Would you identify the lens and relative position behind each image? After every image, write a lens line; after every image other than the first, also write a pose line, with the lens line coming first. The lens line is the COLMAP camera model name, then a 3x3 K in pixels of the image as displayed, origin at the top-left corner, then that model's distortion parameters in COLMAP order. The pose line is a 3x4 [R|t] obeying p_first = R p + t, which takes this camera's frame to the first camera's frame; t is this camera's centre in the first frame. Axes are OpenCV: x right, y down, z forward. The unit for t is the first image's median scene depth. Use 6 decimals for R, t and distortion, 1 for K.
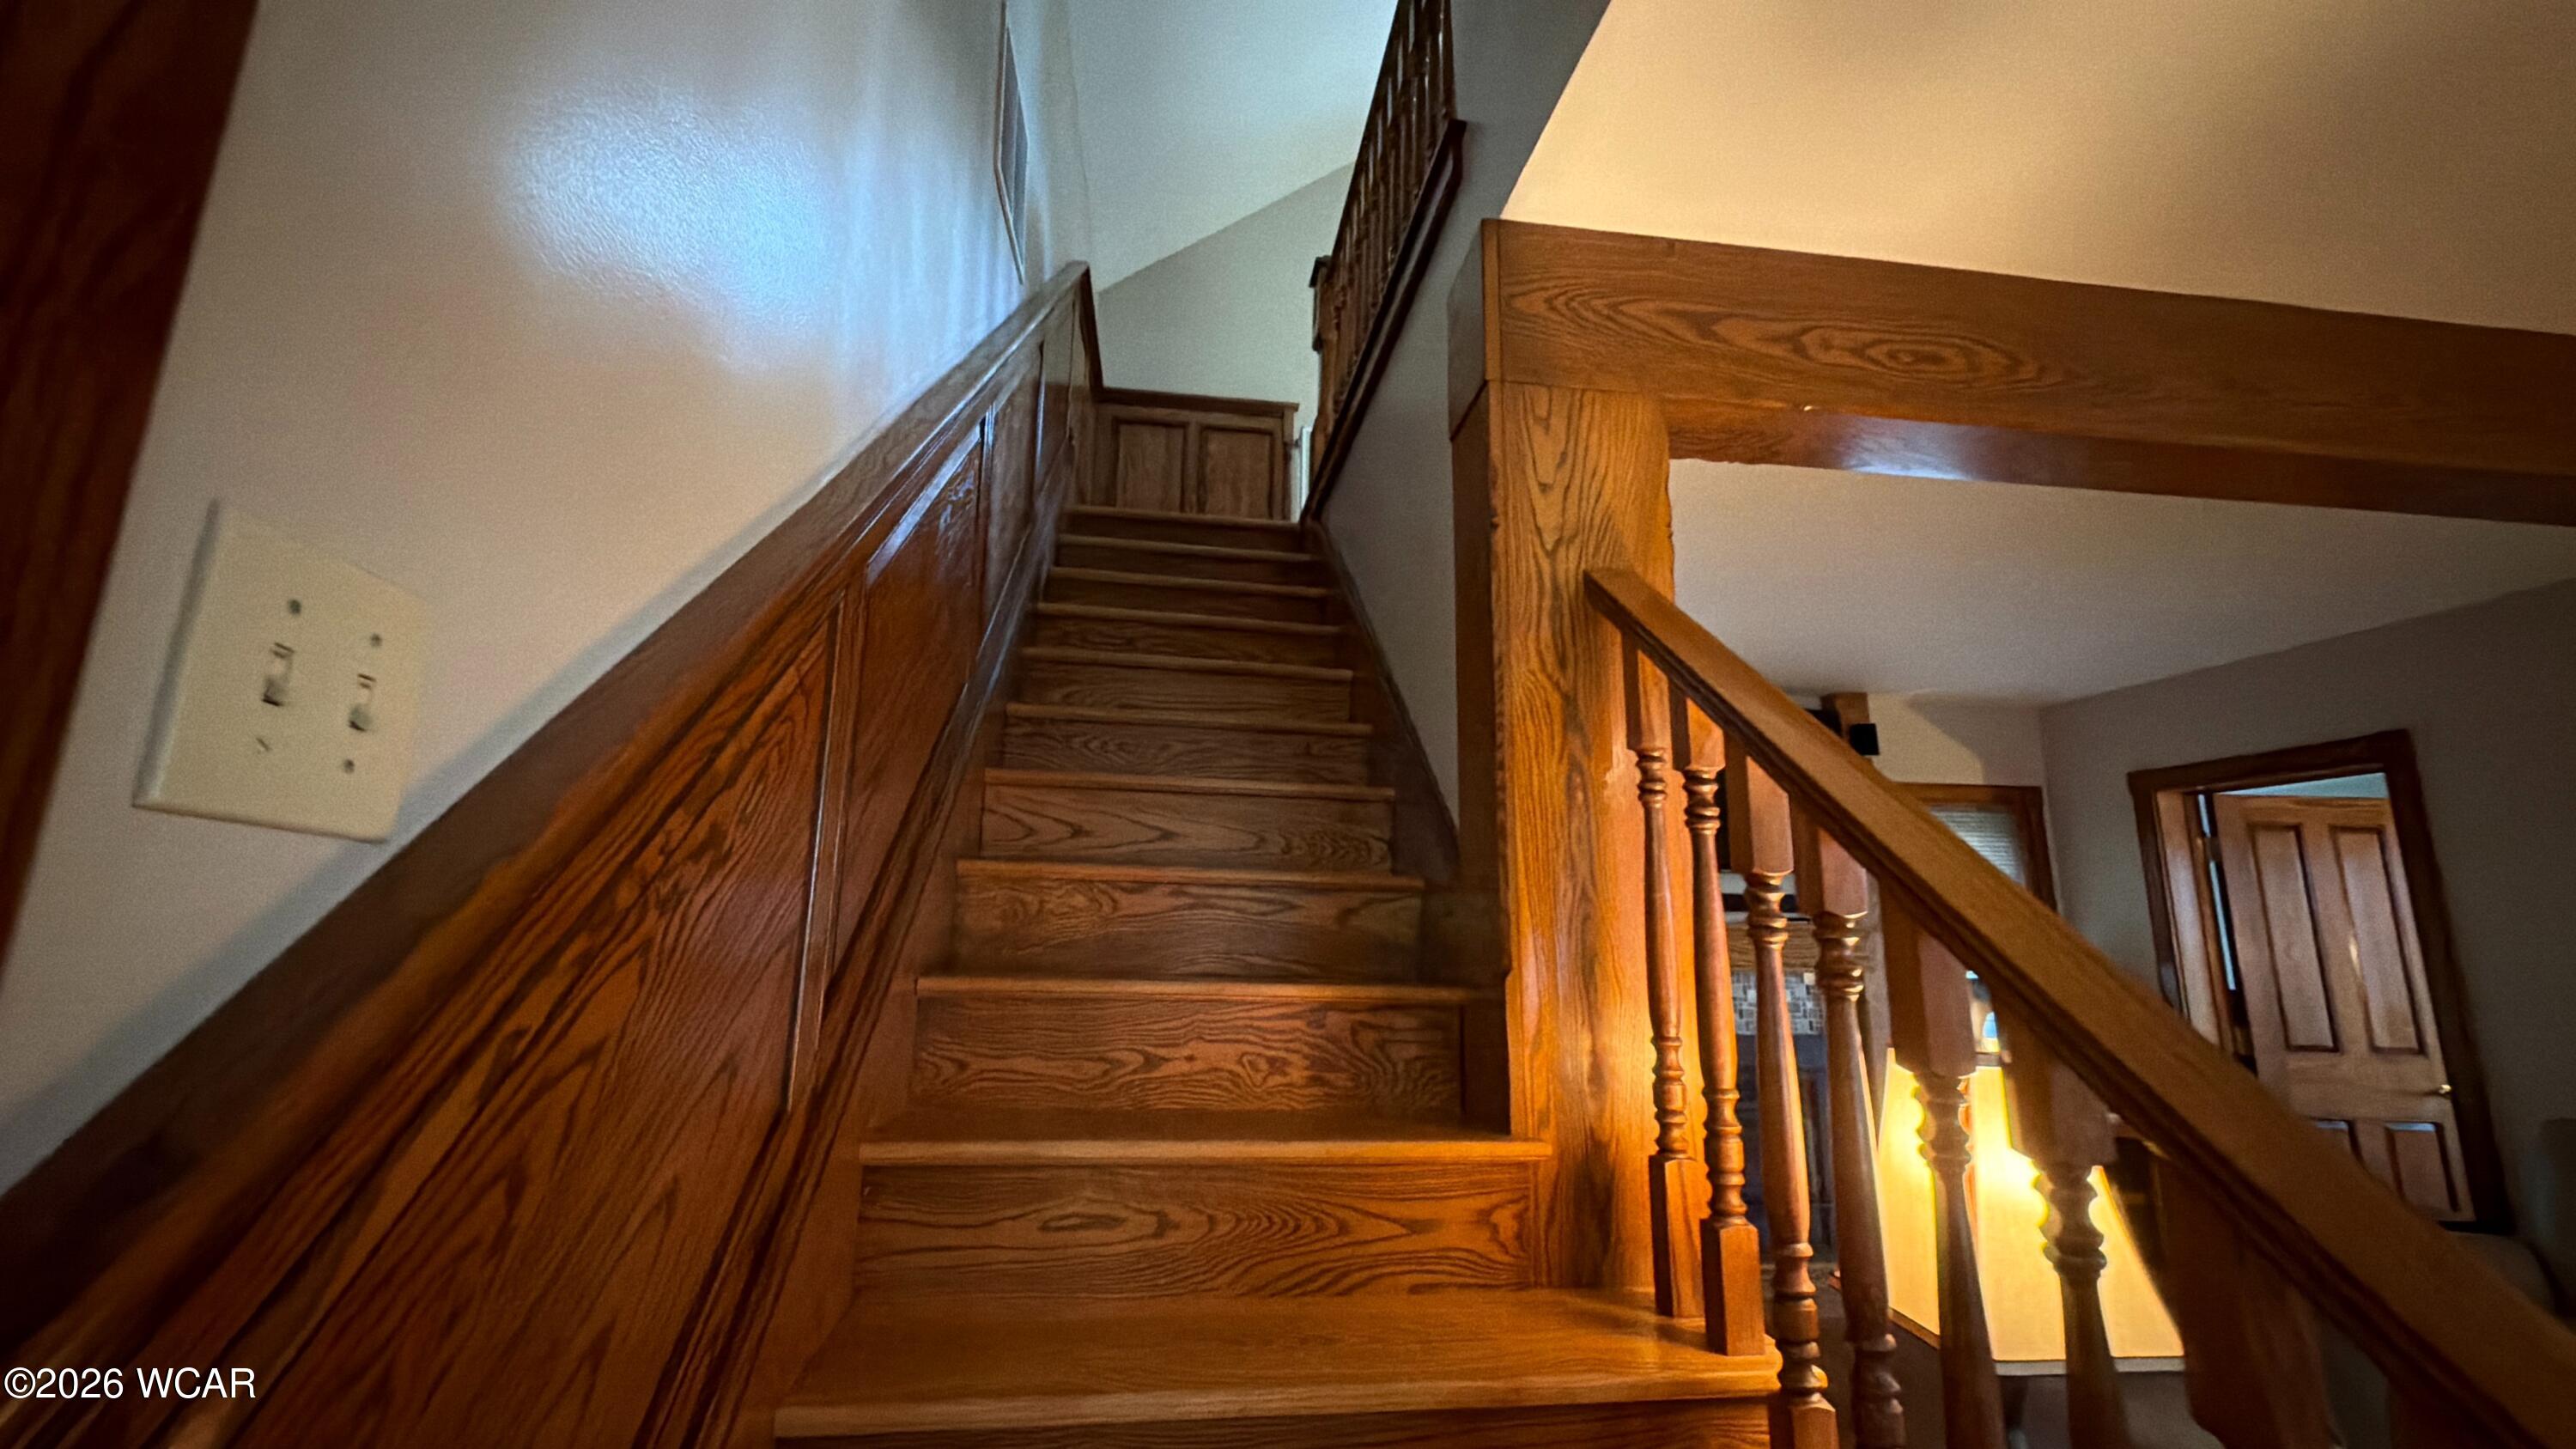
lens RADIAL K [[1017.4, 0, 1288.0], [0, 1017.4, 724.5], [0, 0, 1]] dist [-0.000432, -0.000050]
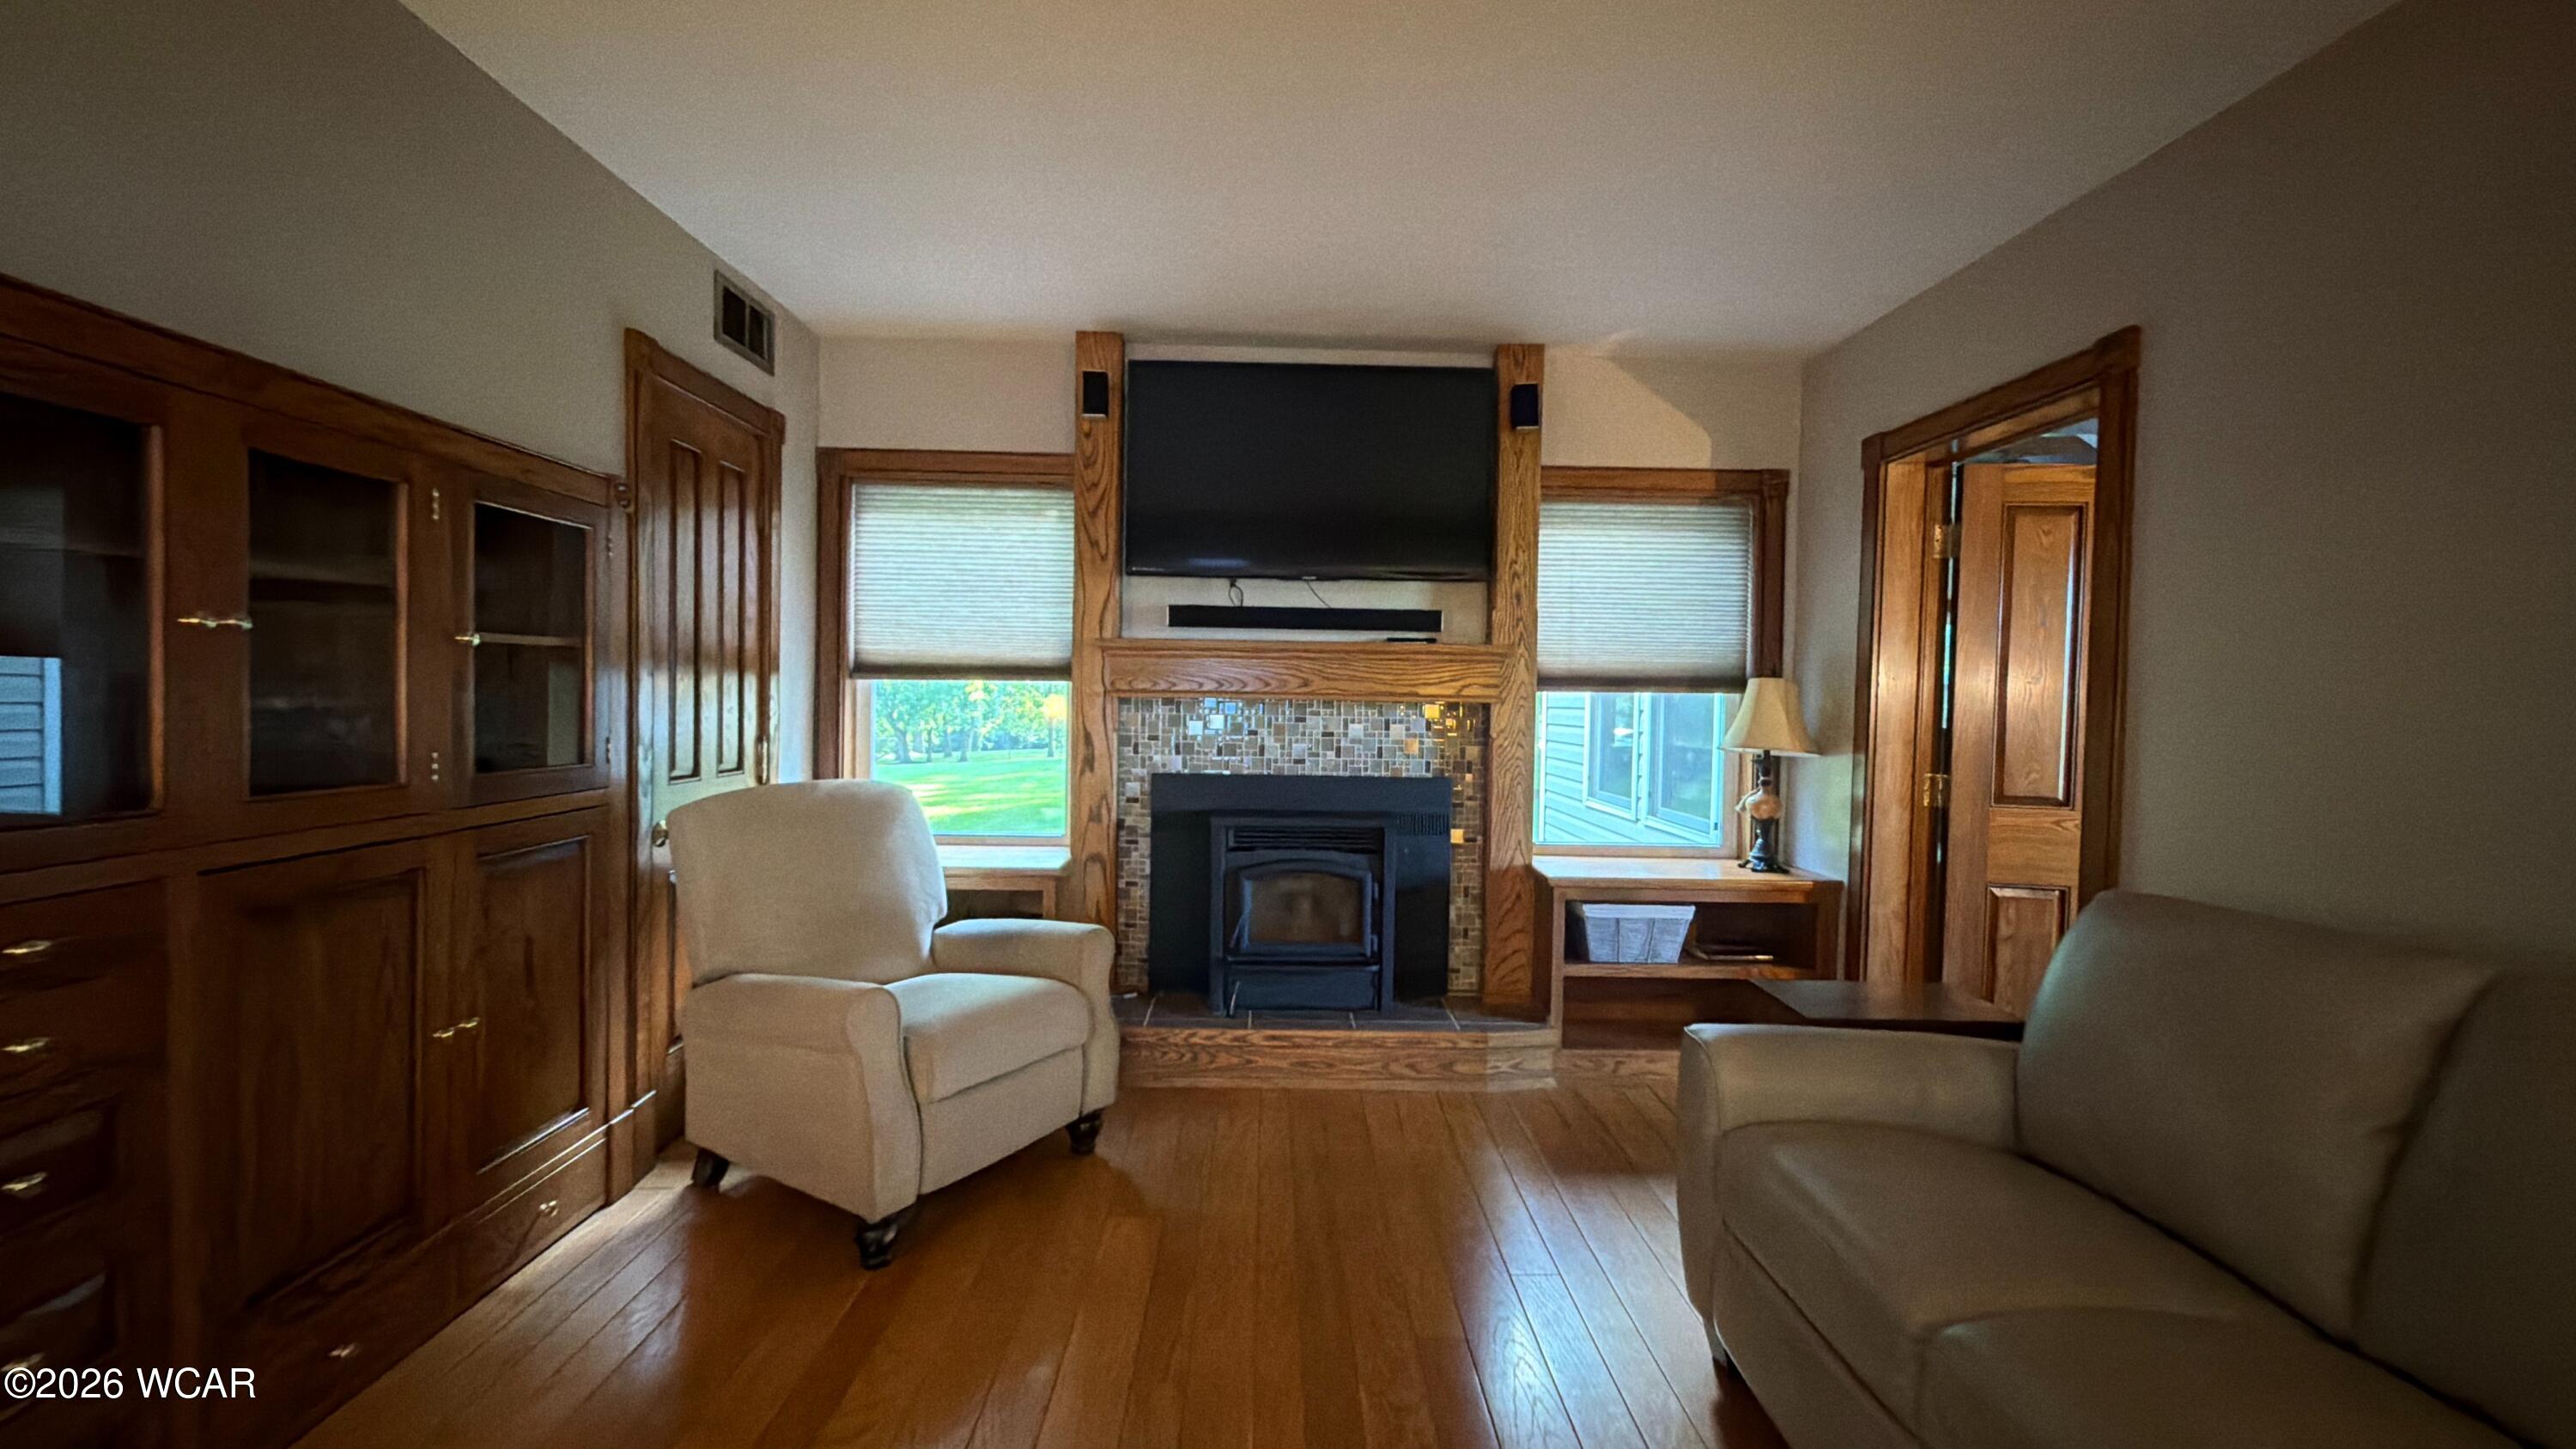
lens RADIAL K [[1017.4, 0, 1288.0], [0, 1017.4, 724.5], [0, 0, 1]] dist [-0.000432, -0.000050]
pose [[0.993789, 0.007888, -0.110998, 0.501139], [0.017239, 0.974529, 0.223598, 0.077536], [0.109934, -0.224123, 0.968340, 0.199565]]
